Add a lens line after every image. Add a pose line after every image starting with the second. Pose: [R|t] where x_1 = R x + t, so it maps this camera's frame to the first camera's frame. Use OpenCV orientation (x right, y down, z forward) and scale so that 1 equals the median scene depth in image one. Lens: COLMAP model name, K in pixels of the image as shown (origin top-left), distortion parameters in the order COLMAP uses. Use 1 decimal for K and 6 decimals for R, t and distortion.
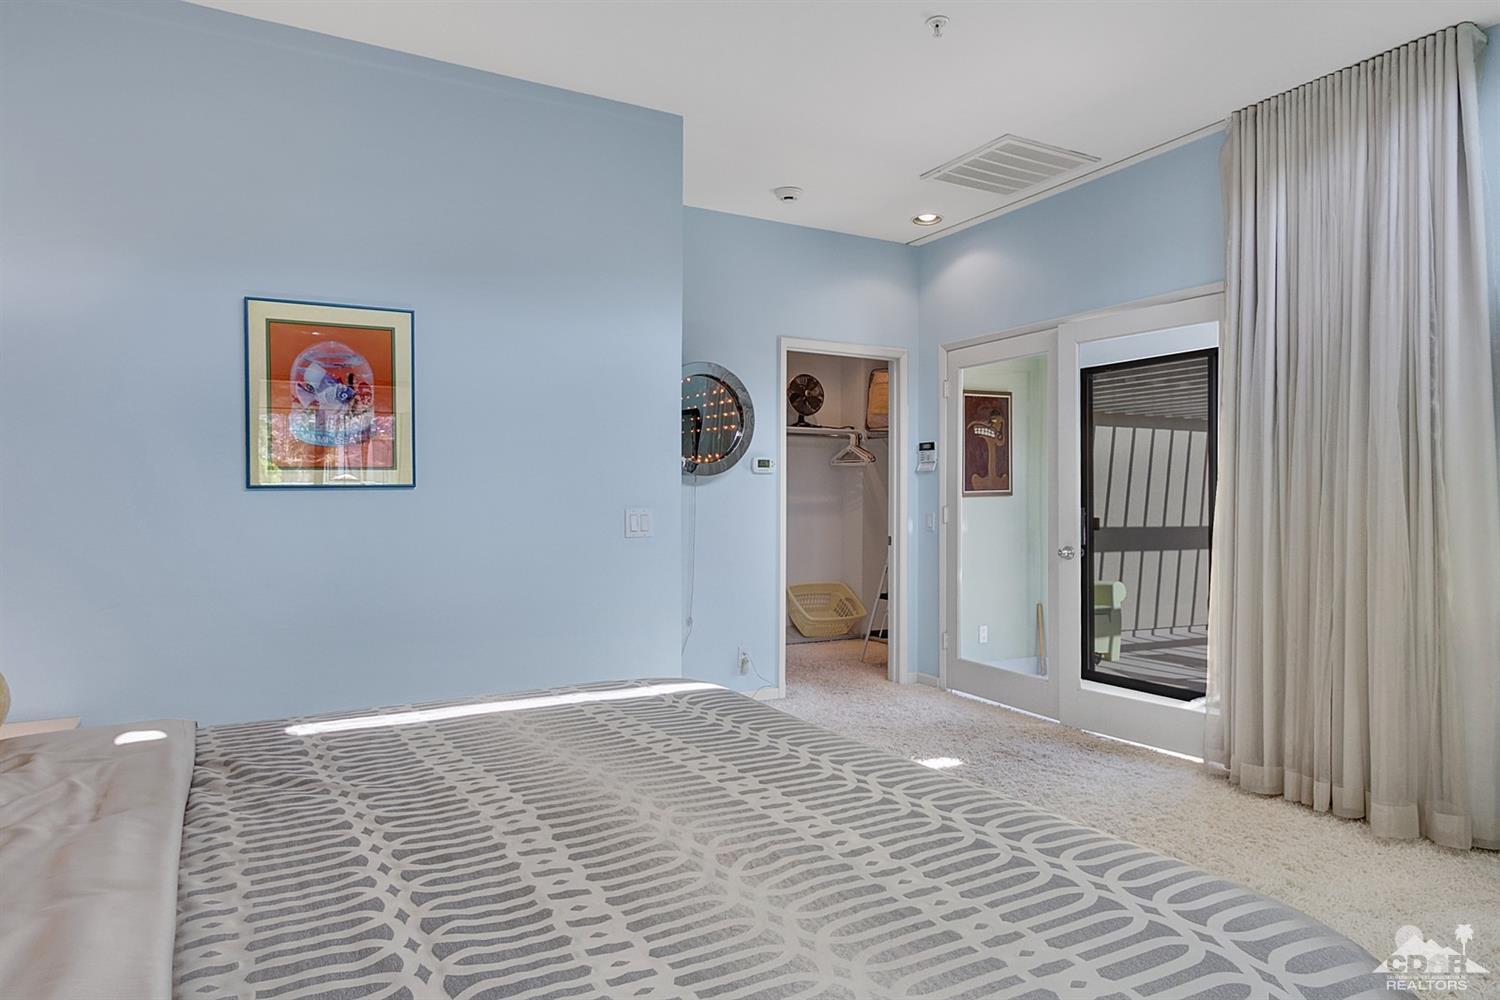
lens RADIAL K [[862.9, 0, 750.0], [0, 862.9, 500.0], [0, 0, 1]] dist [0.003230, 0.001676]
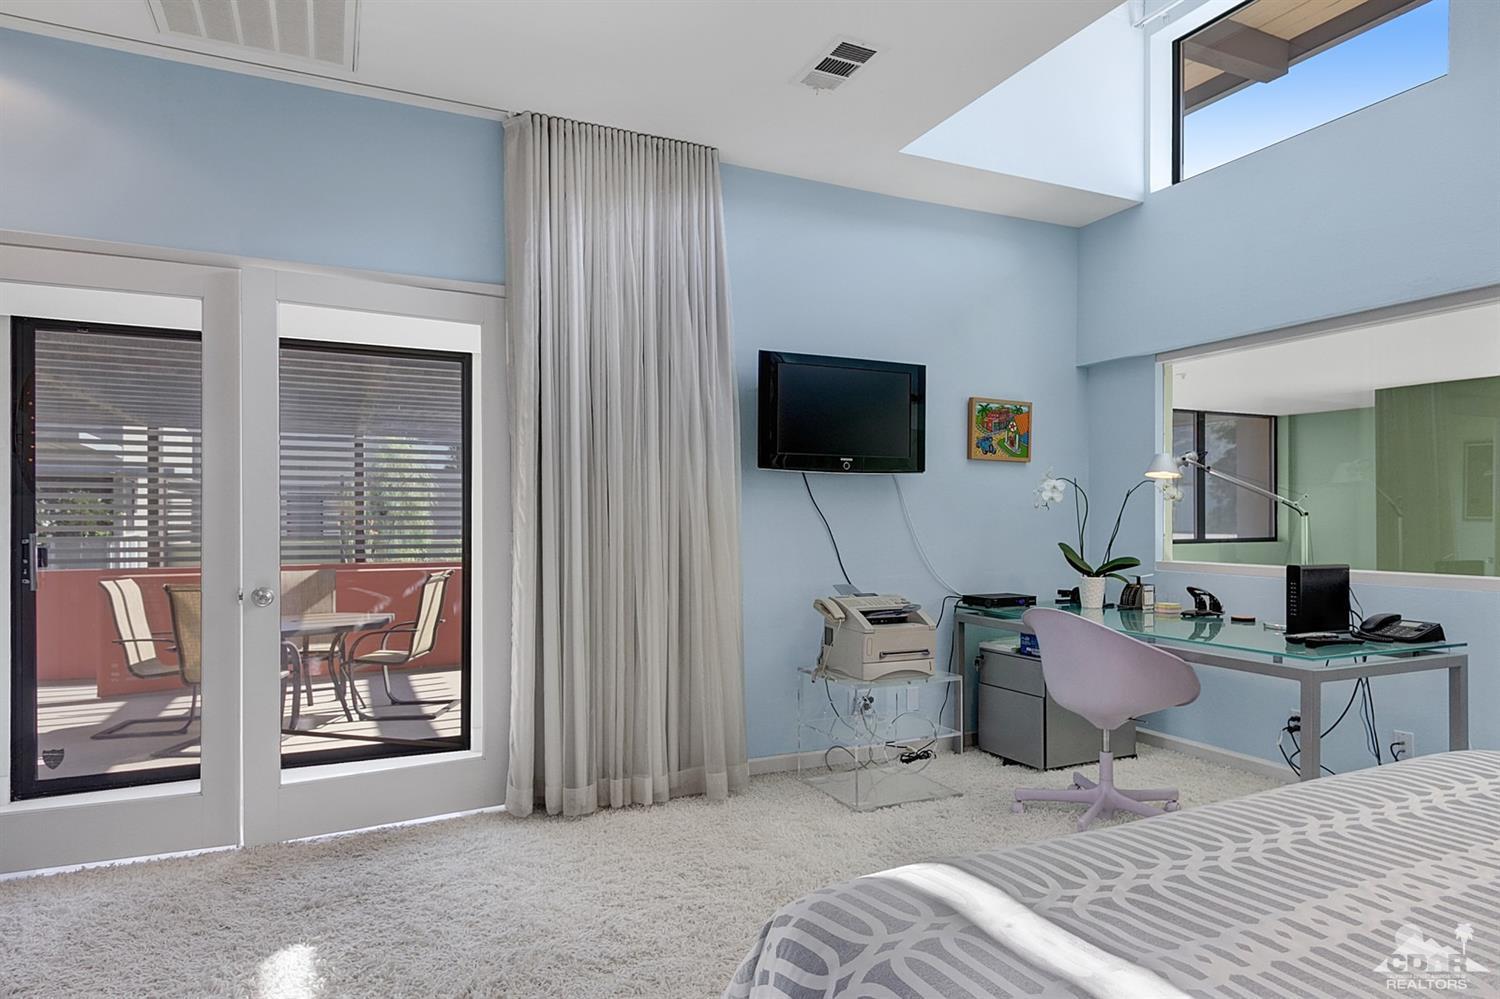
lens RADIAL K [[873.5, 0, 746.8], [0, 873.5, 520.2], [0, 0, 1]] dist [0.007343, 0.000872]
pose [[0.086736, -0.003827, 0.996224, -0.350472], [0.002137, 0.999991, 0.003656, -0.003493], [-0.996229, 0.001812, 0.086743, 0.632163]]
